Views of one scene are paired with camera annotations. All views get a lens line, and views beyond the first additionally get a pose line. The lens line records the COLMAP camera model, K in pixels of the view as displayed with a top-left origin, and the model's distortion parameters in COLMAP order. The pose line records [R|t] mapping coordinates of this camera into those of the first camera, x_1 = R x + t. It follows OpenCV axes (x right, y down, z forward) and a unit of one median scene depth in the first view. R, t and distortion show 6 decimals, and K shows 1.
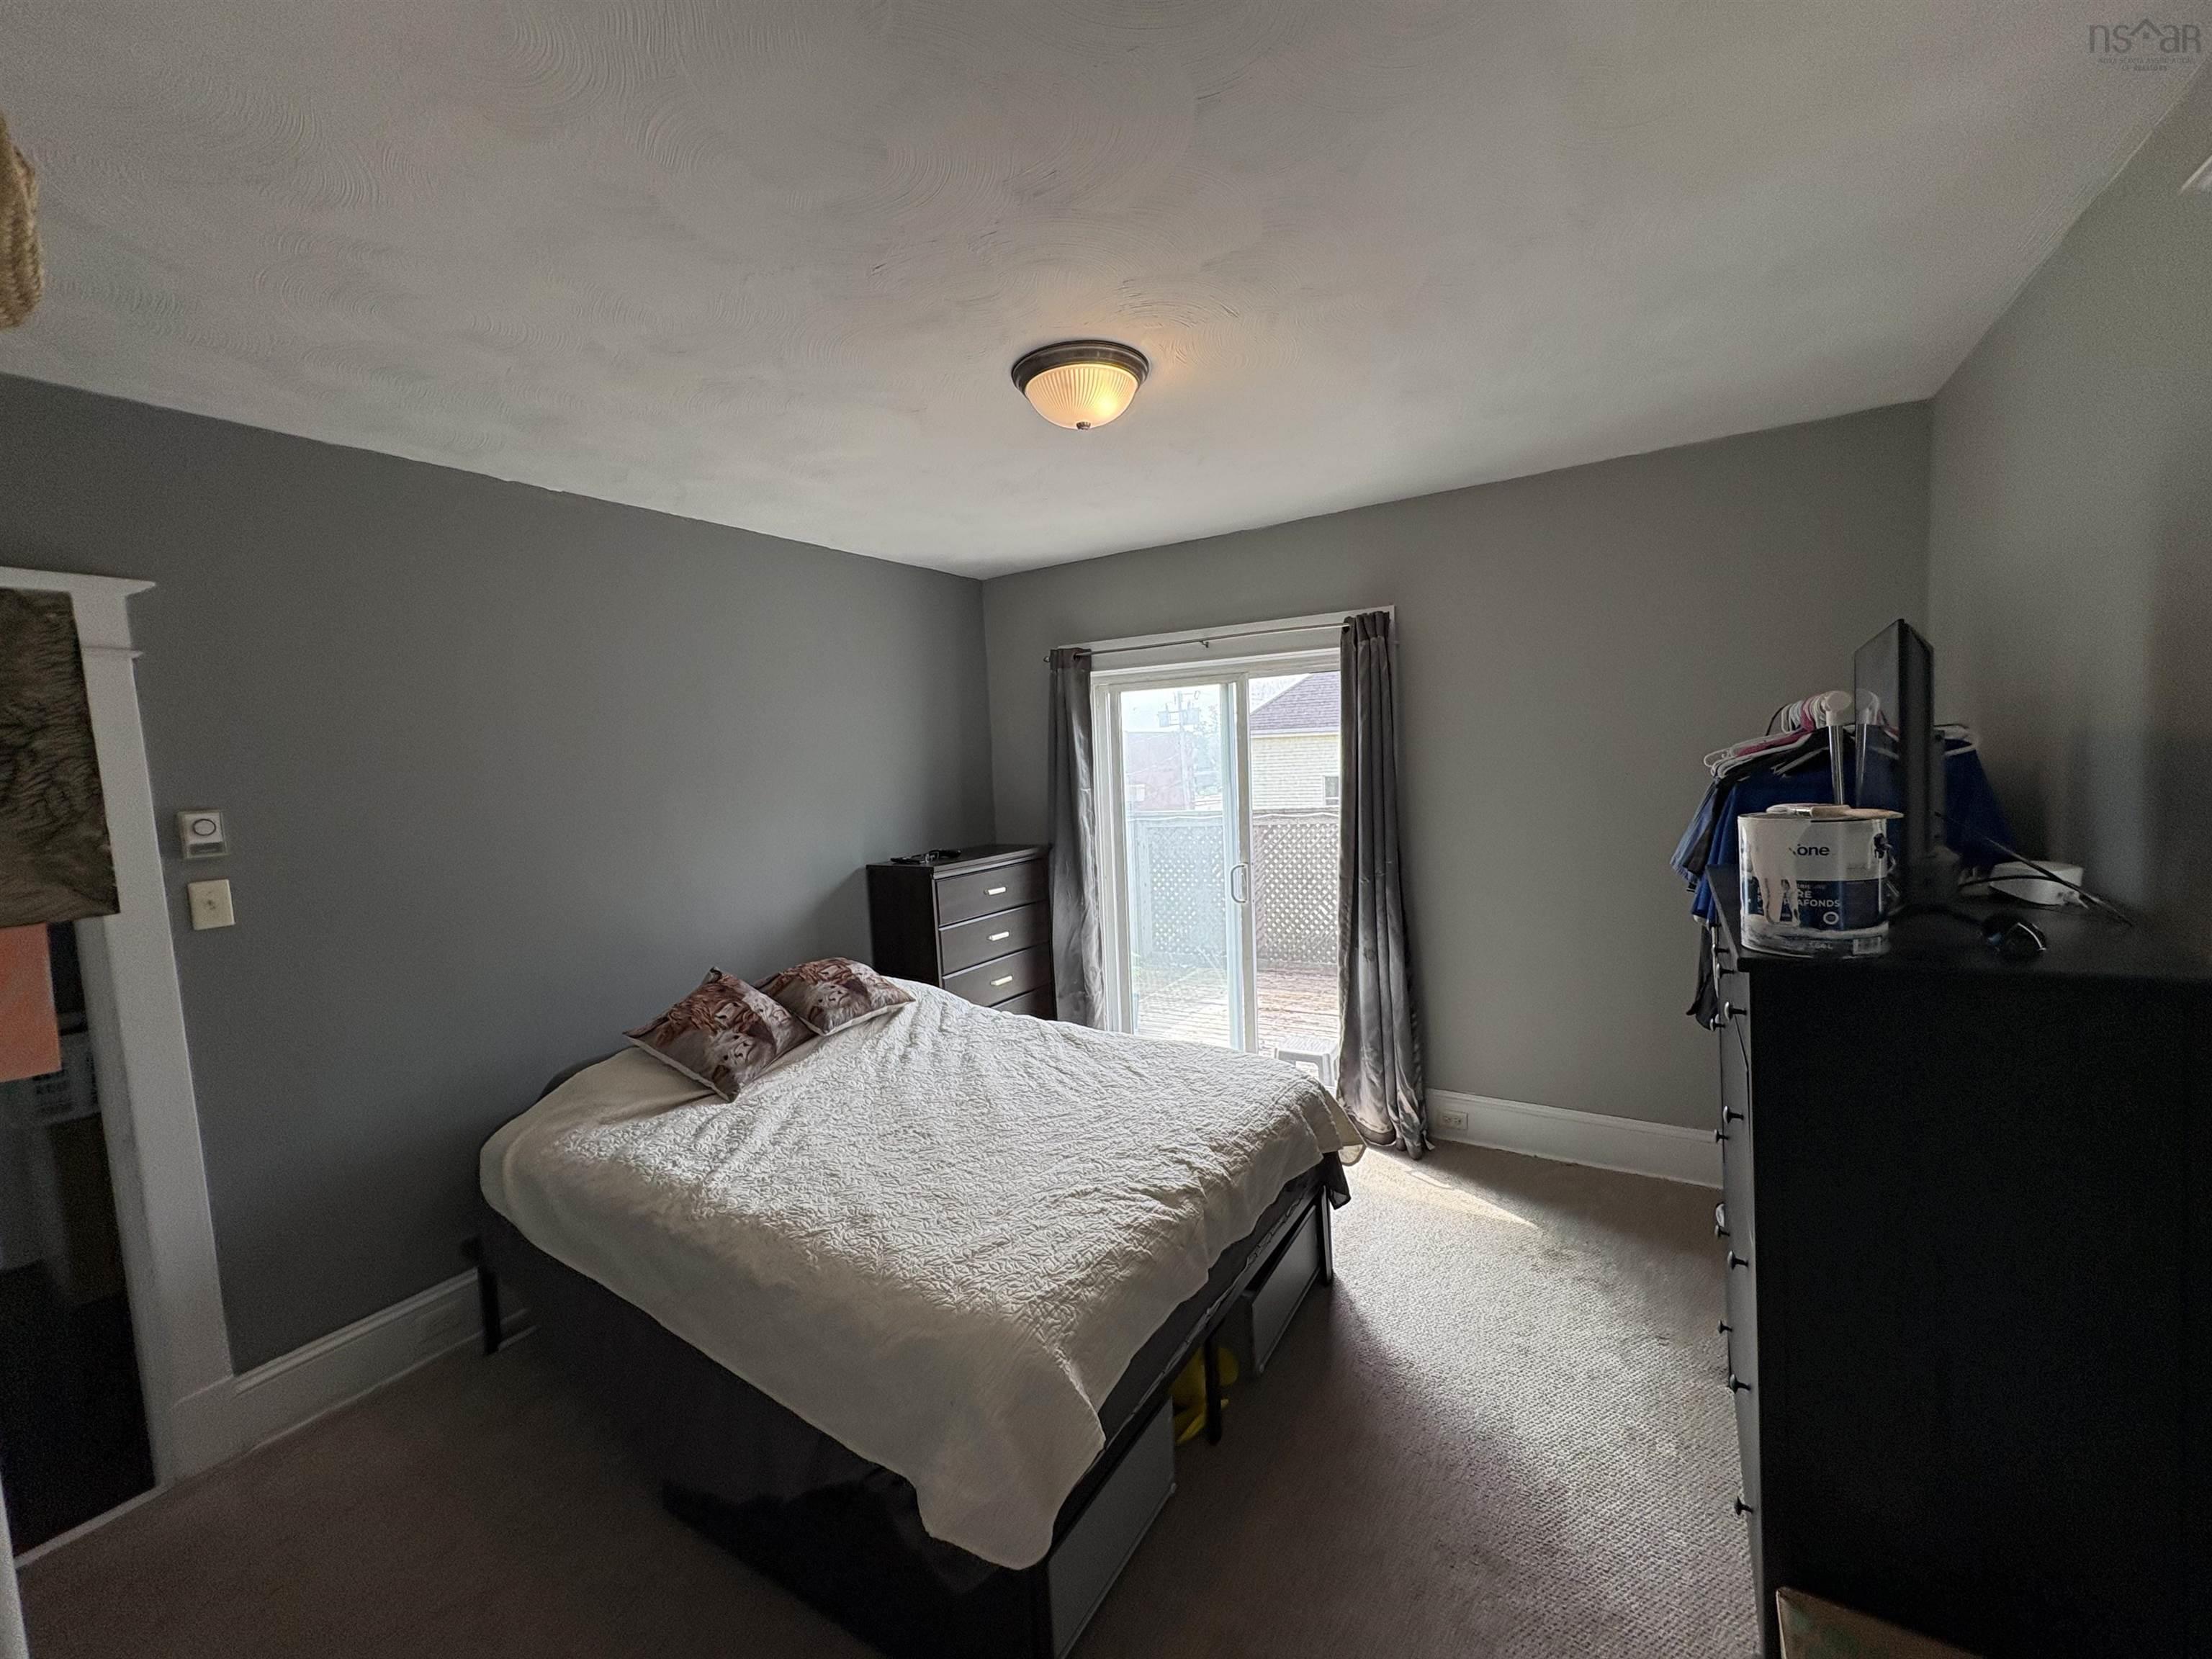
lens RADIAL K [[897.3, 0, 1100.2], [0, 897.3, 825.1], [0, 0, 1]] dist [0.001644, 0.000118]
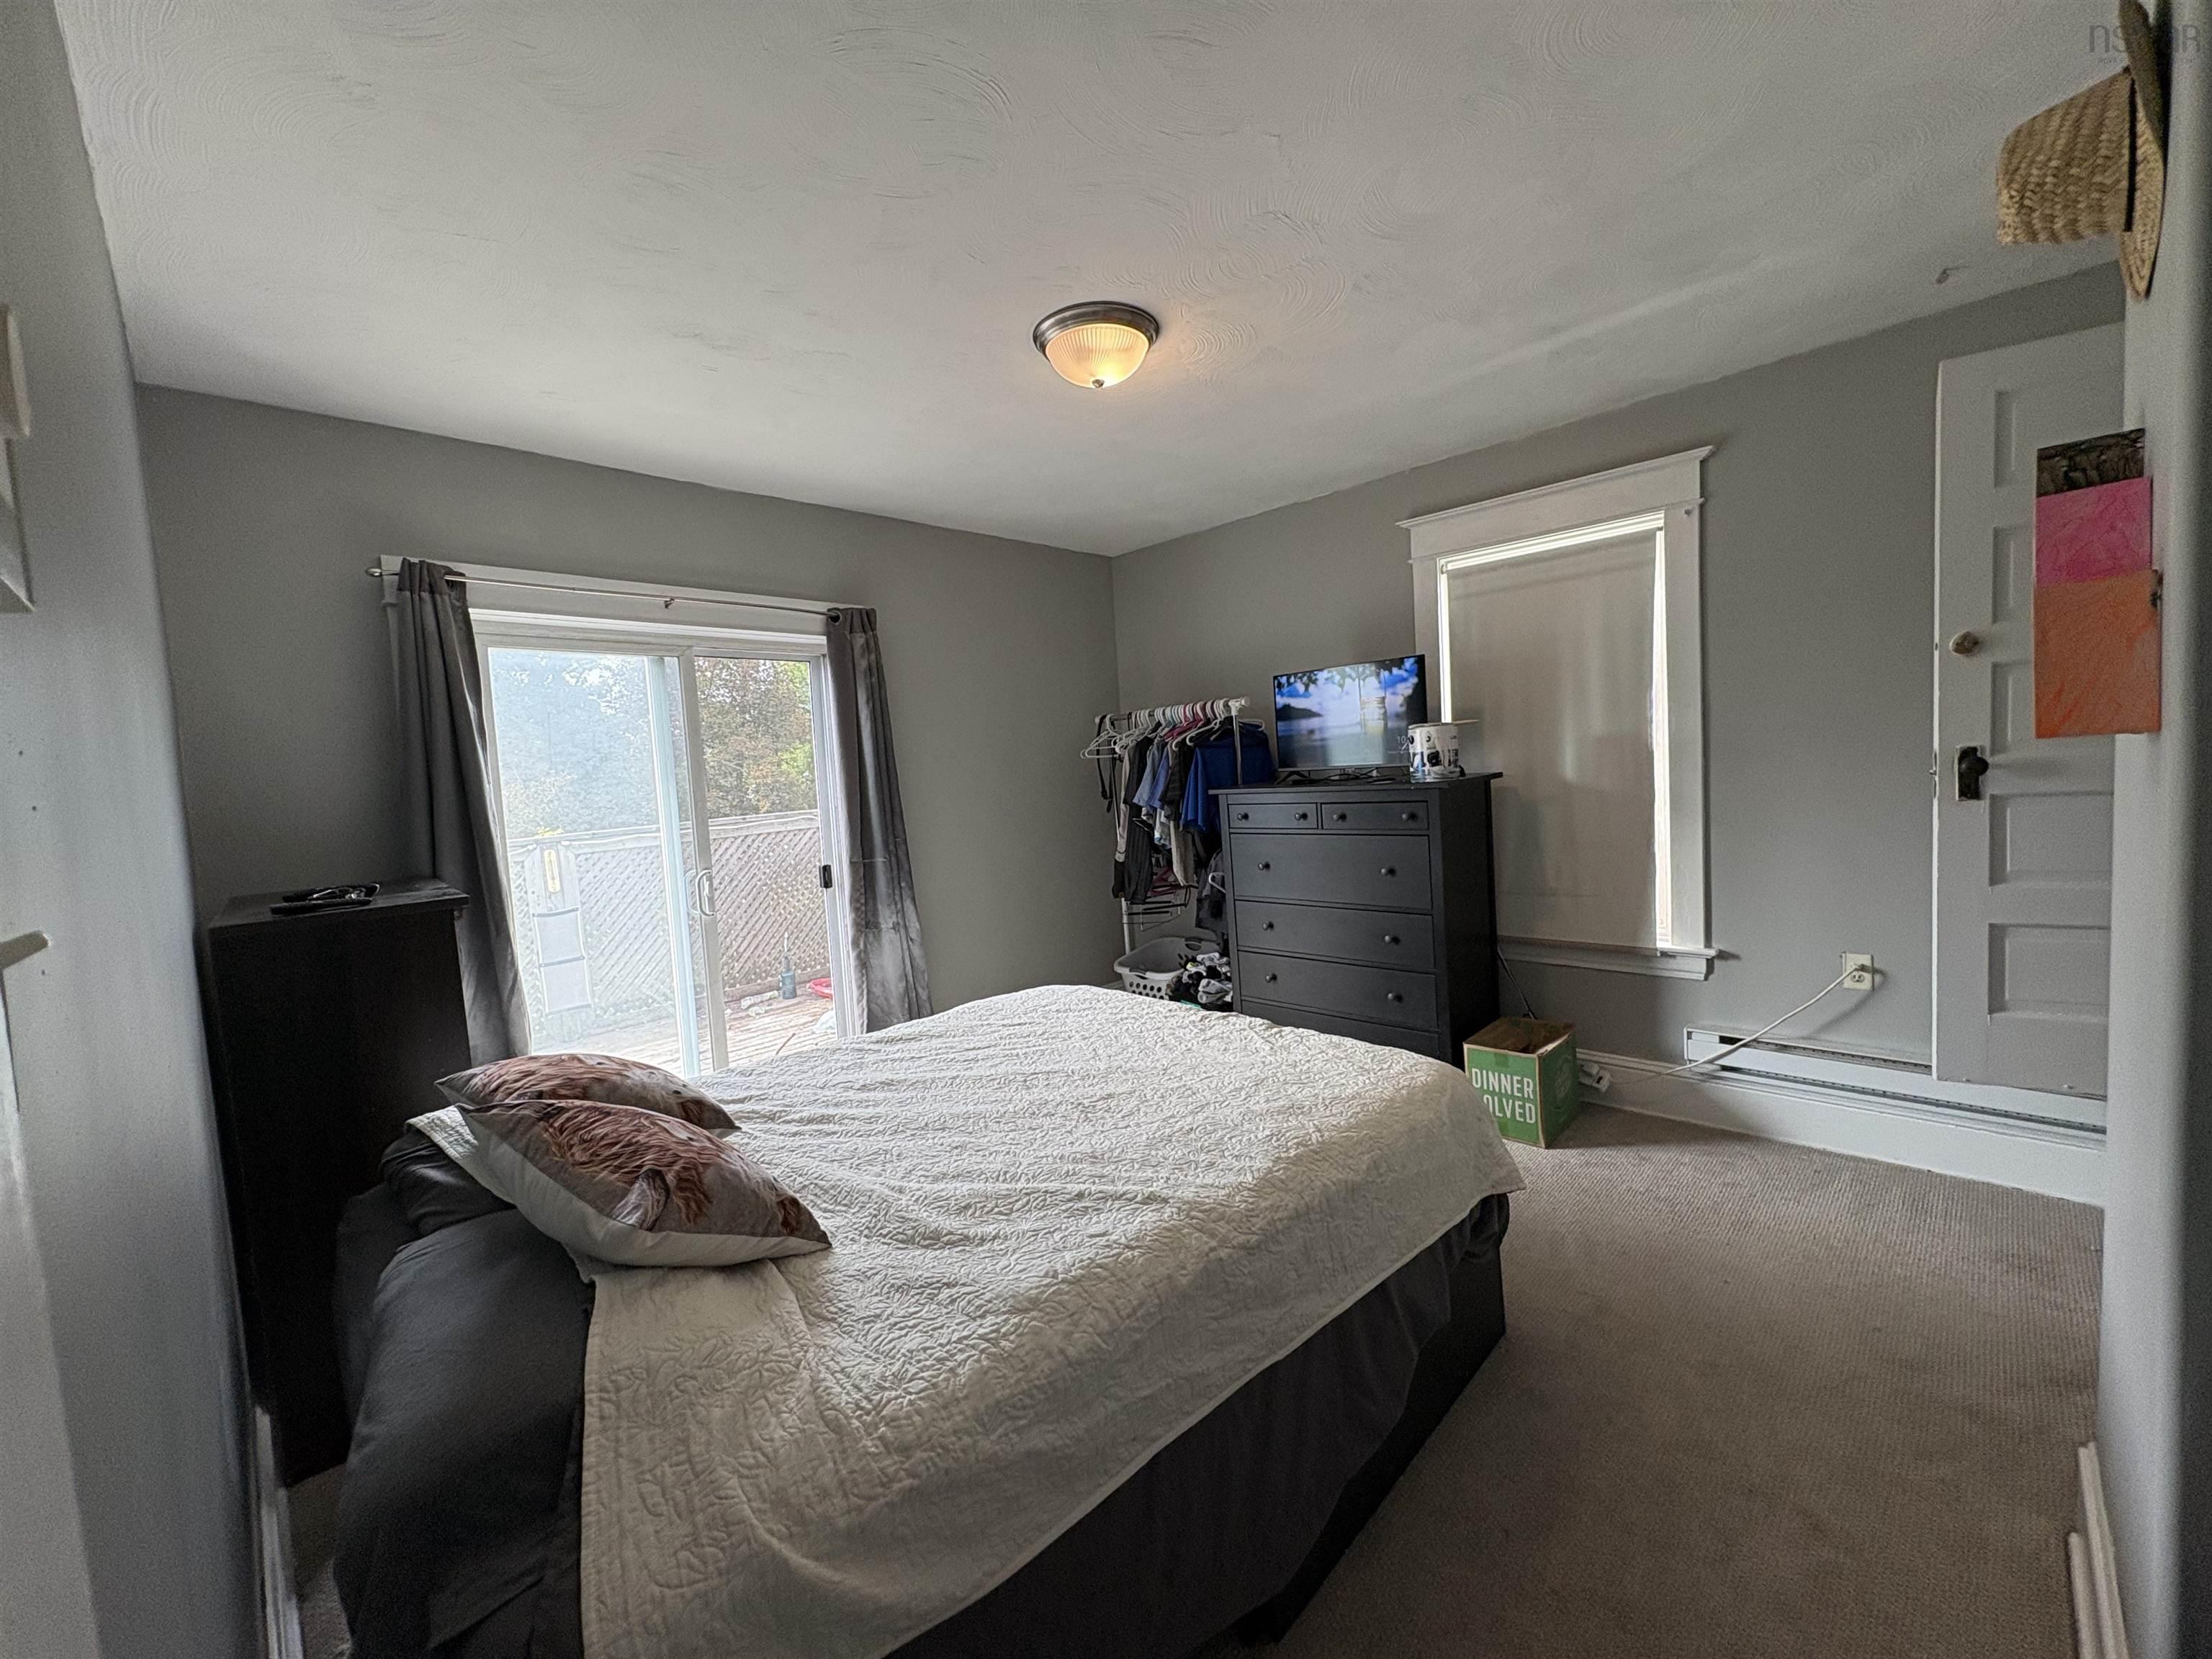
lens RADIAL K [[897.3, 0, 1100.2], [0, 897.3, 825.1], [0, 0, 1]] dist [0.001644, 0.000118]
pose [[0.205380, -0.029496, 0.978238, -0.678064], [0.114689, 0.993384, 0.005873, 0.045508], [-0.971939, 0.110987, 0.207404, 0.507365]]
